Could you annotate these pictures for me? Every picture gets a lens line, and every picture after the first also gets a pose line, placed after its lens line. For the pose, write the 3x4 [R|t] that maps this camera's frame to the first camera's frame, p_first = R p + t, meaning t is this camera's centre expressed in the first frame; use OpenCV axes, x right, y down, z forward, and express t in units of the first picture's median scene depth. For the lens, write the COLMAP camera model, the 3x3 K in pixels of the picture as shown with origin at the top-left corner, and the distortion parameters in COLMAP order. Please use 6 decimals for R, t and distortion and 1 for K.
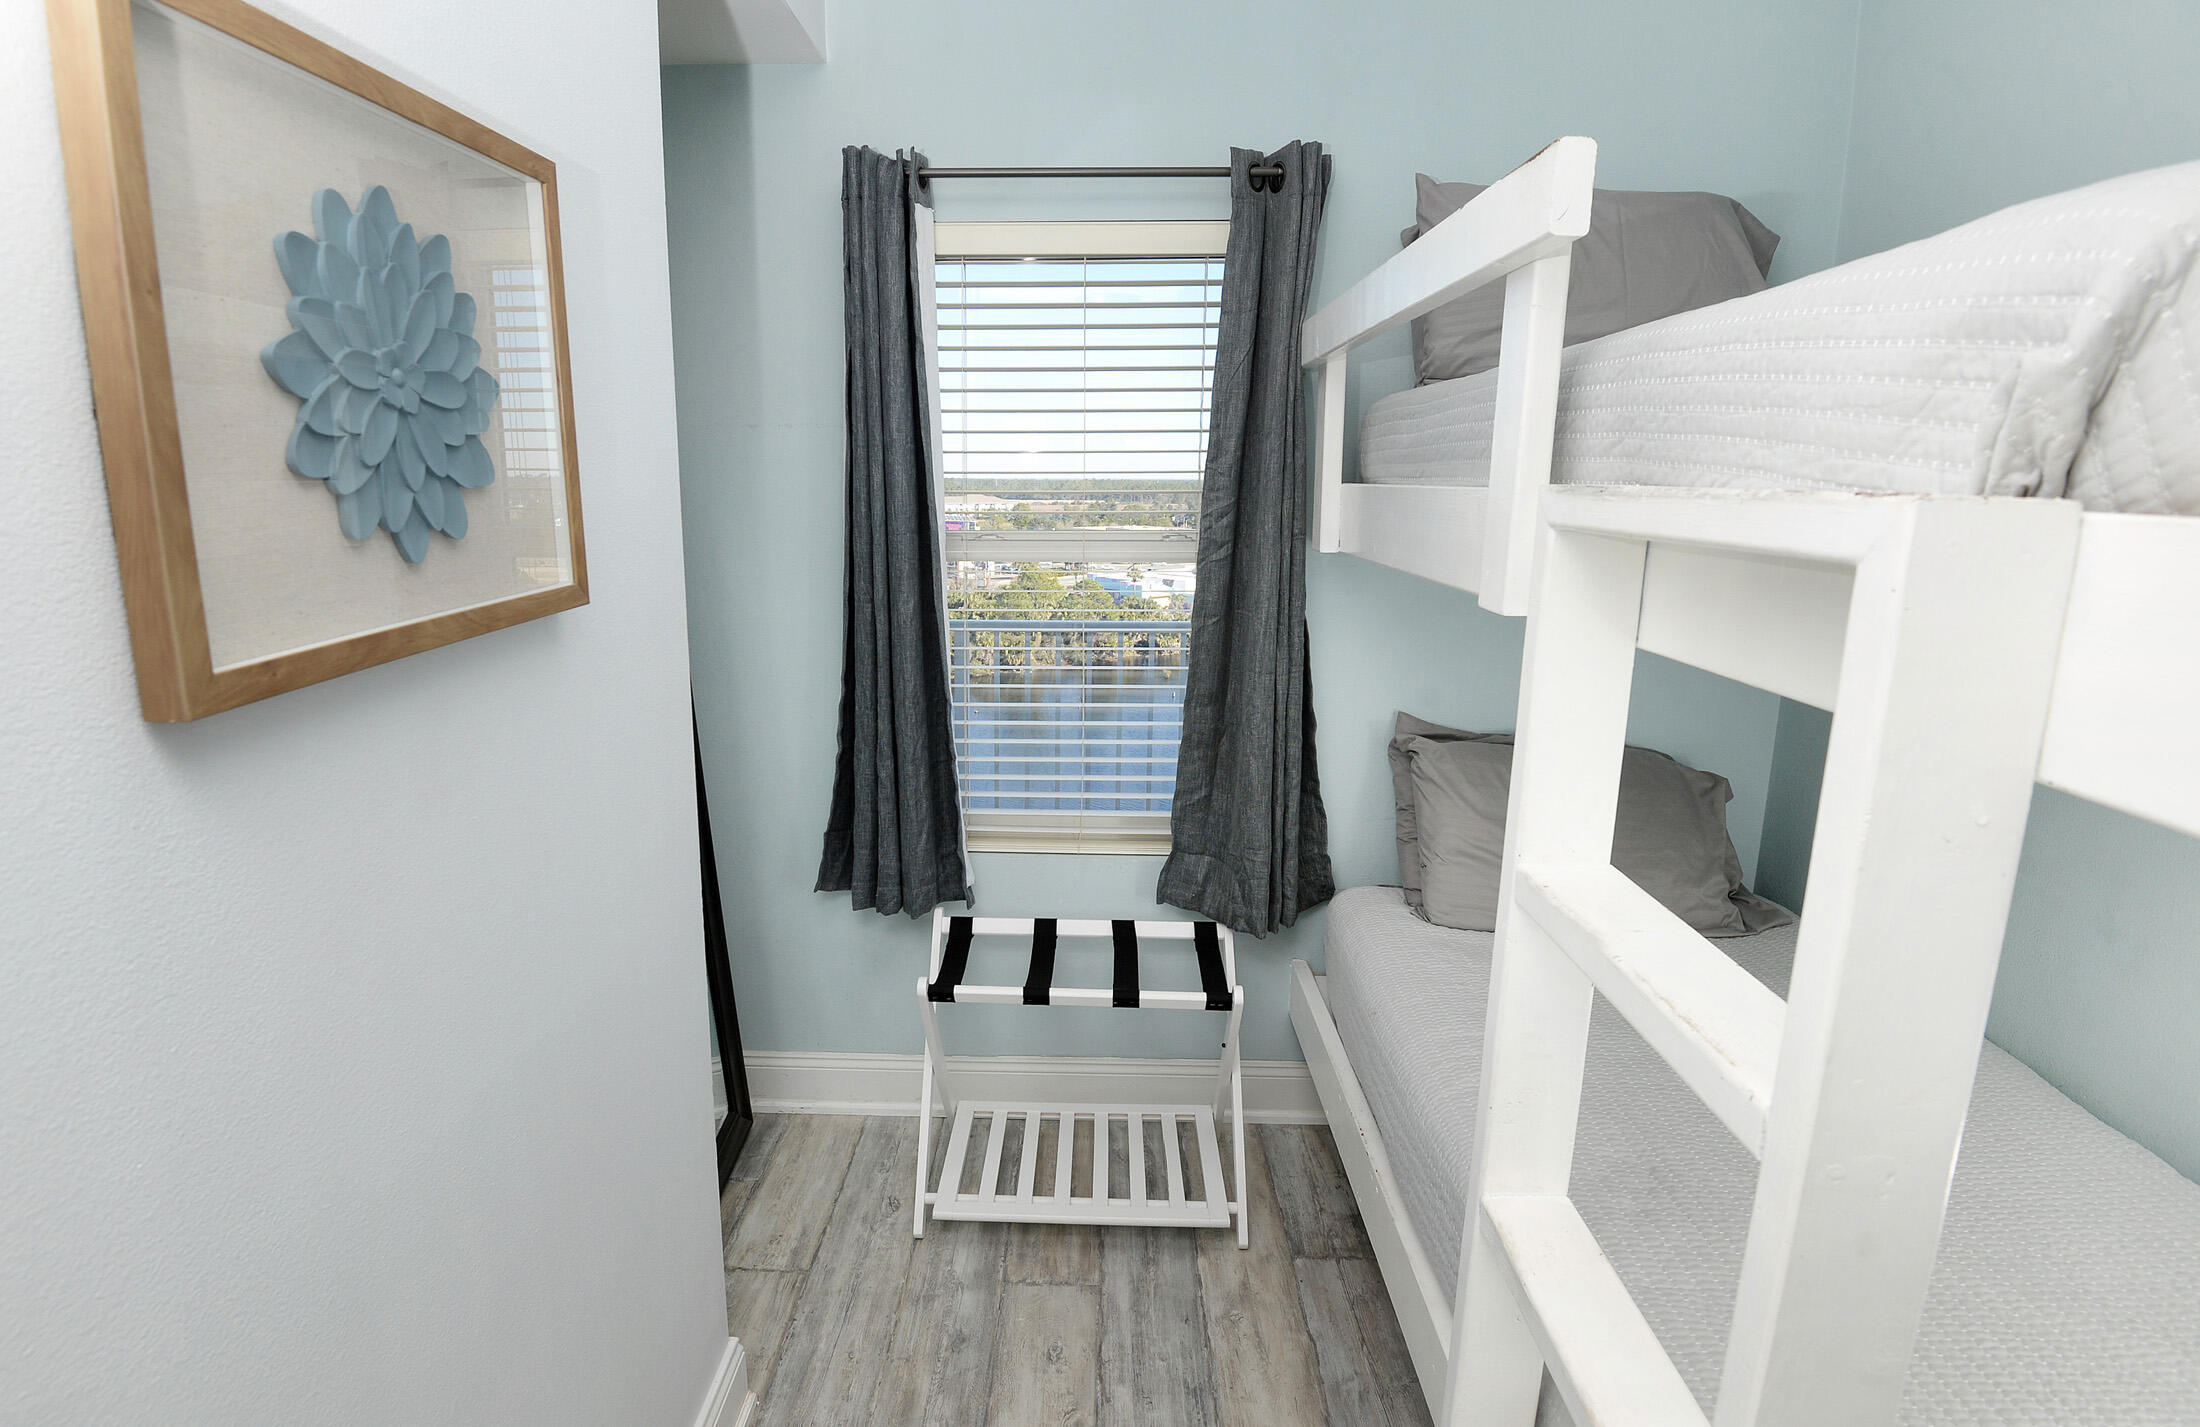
lens RADIAL K [[1080.1, 0, 1079.4], [0, 1080.1, 671.2], [0, 0, 1]] dist [-0.024687, -0.006556]
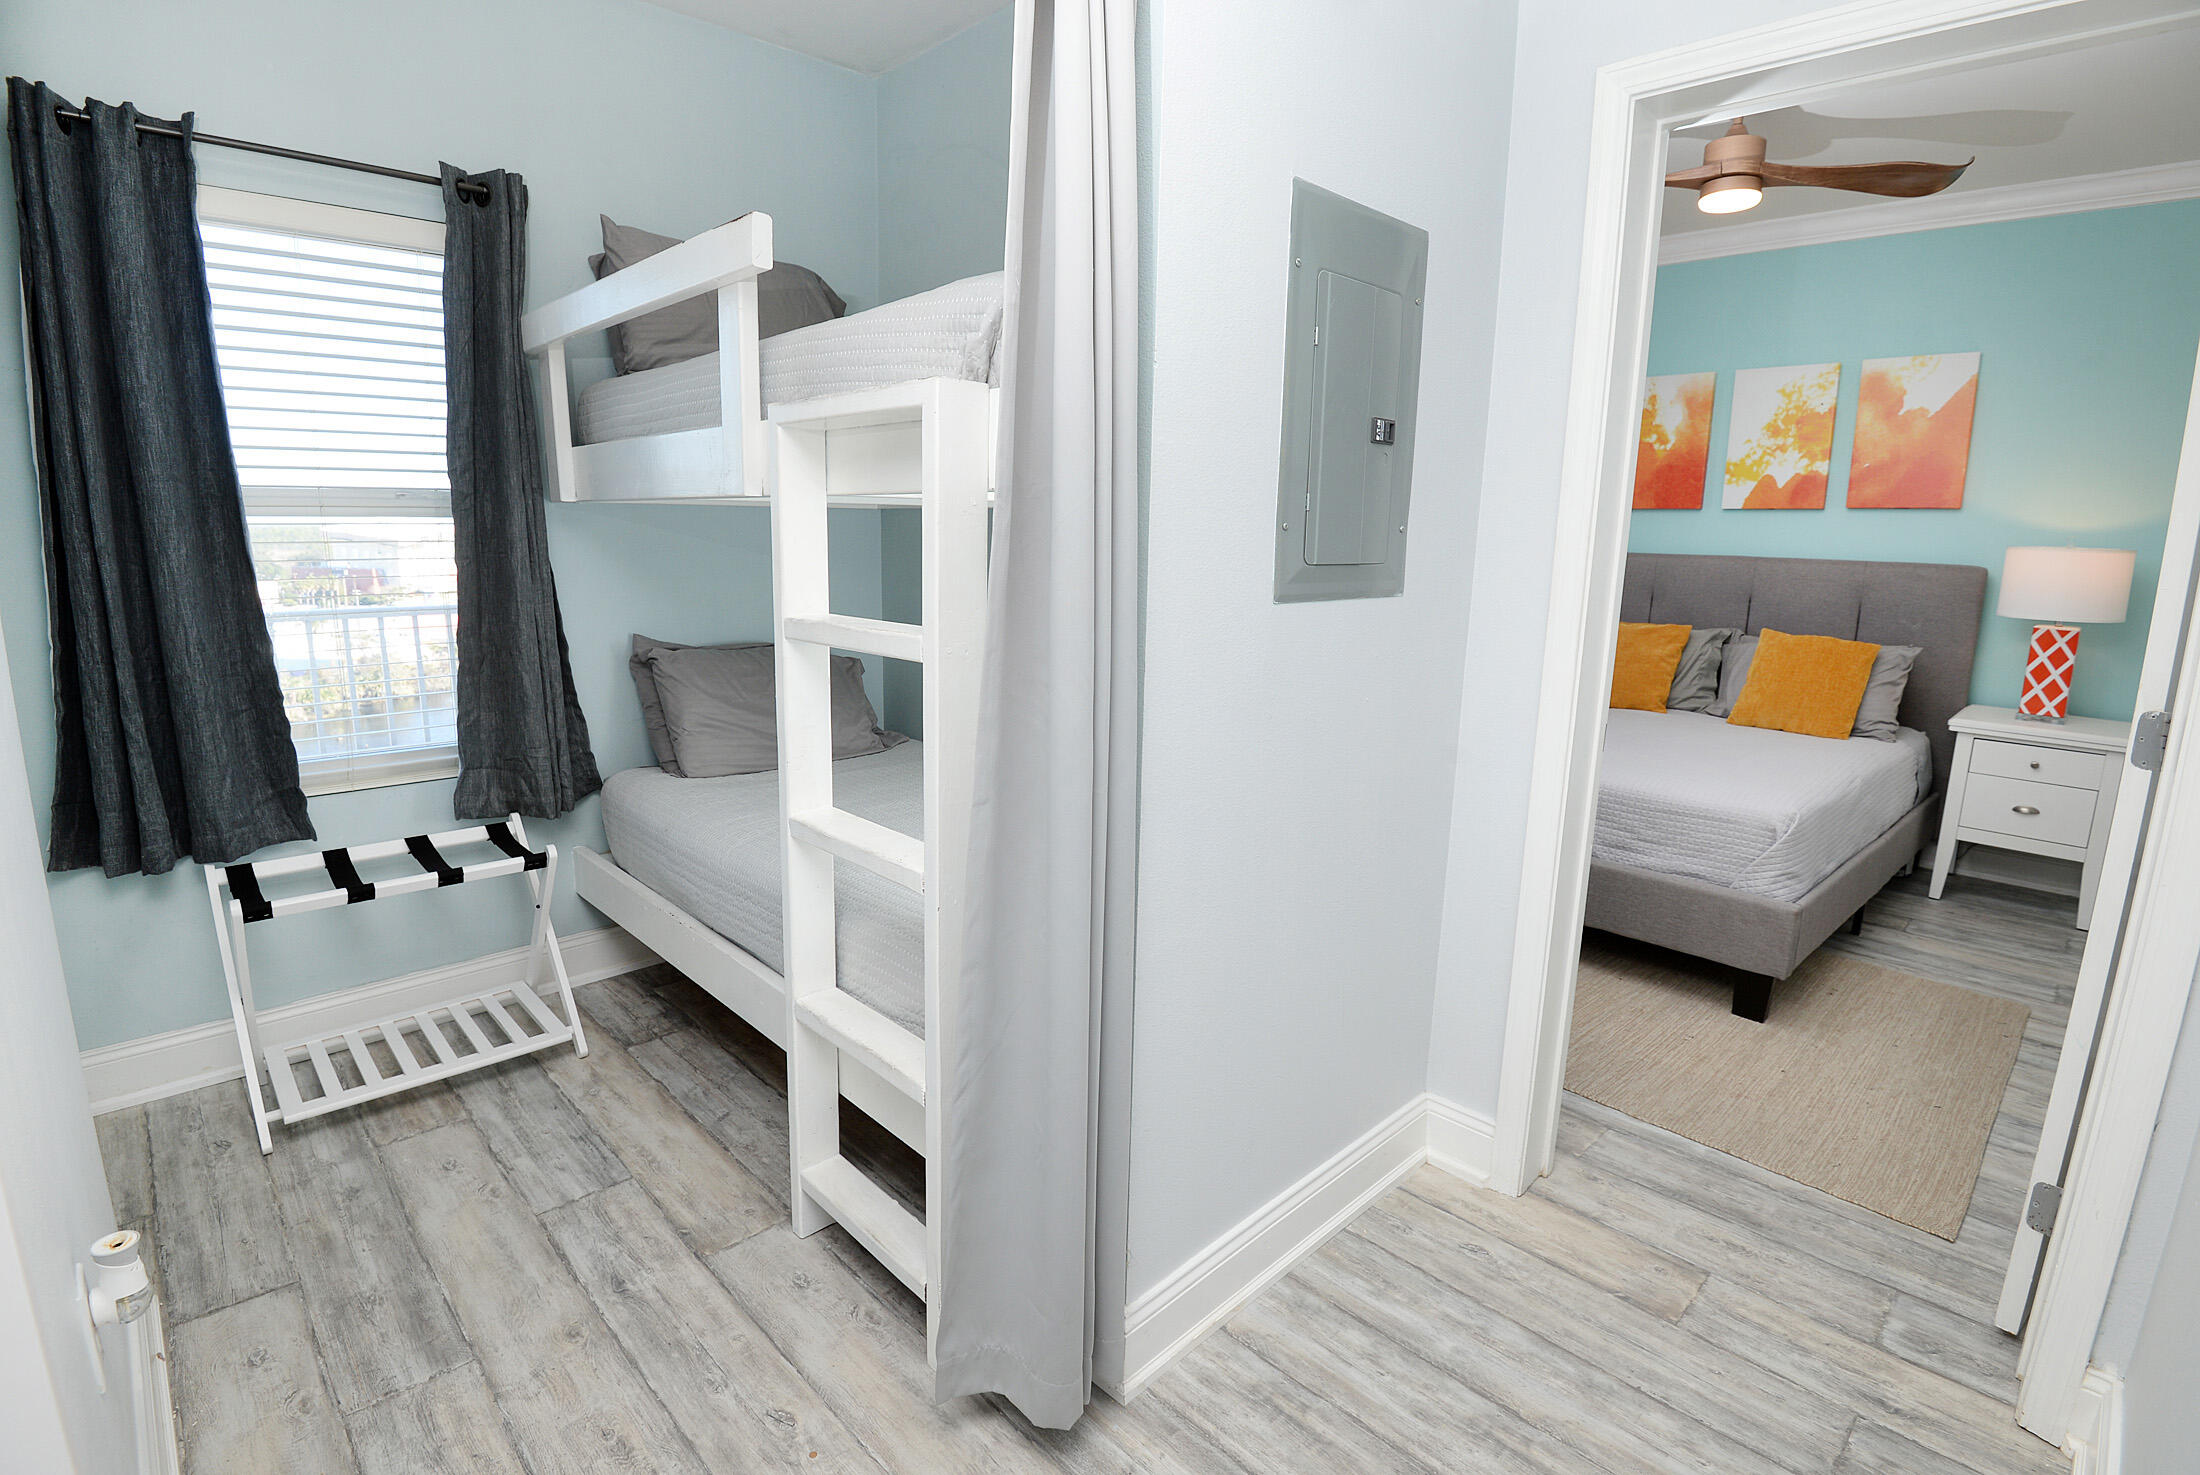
lens RADIAL K [[1073.4, 0, 1084.8], [0, 1073.4, 735.8], [0, 0, 1]] dist [-0.024024, -0.012164]
pose [[0.699930, -0.126441, 0.702930, -0.256592], [0.122207, 0.990892, 0.056553, 0.164848], [-0.703678, 0.046319, 0.709007, -0.300719]]
